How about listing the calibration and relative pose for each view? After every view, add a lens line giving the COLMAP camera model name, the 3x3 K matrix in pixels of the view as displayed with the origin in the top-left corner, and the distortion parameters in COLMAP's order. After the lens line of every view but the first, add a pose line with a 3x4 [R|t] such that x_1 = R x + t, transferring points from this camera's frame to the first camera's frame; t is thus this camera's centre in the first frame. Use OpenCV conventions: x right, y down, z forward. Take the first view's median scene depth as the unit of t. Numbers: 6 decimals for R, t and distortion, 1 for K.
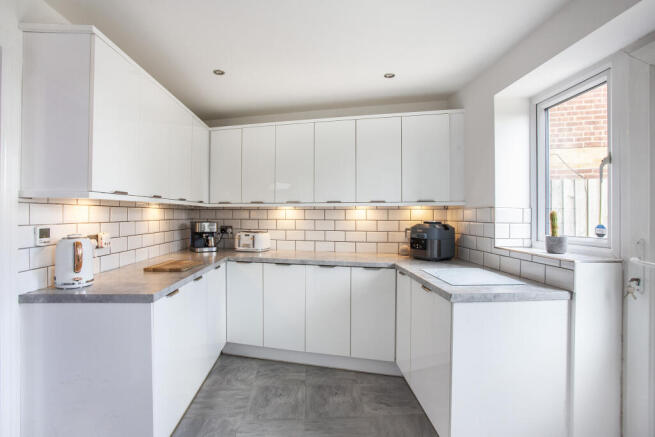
lens RADIAL K [[321.9, 0, 317.9], [0, 321.9, 211.8], [0, 0, 1]] dist [-0.000885, 0.000156]
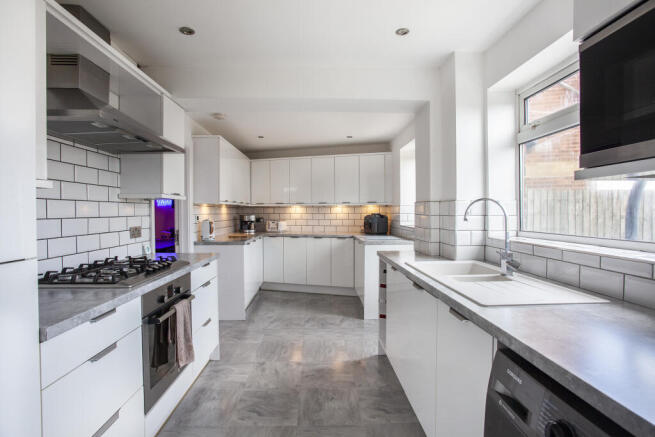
lens RADIAL K [[321.9, 0, 317.9], [0, 321.9, 211.8], [0, 0, 1]] dist [-0.000885, 0.000156]
pose [[0.999738, -0.005657, -0.022161, 0.058575], [0.005858, 0.999942, 0.009008, 0.001579], [0.022109, -0.009135, 0.999714, -0.739737]]
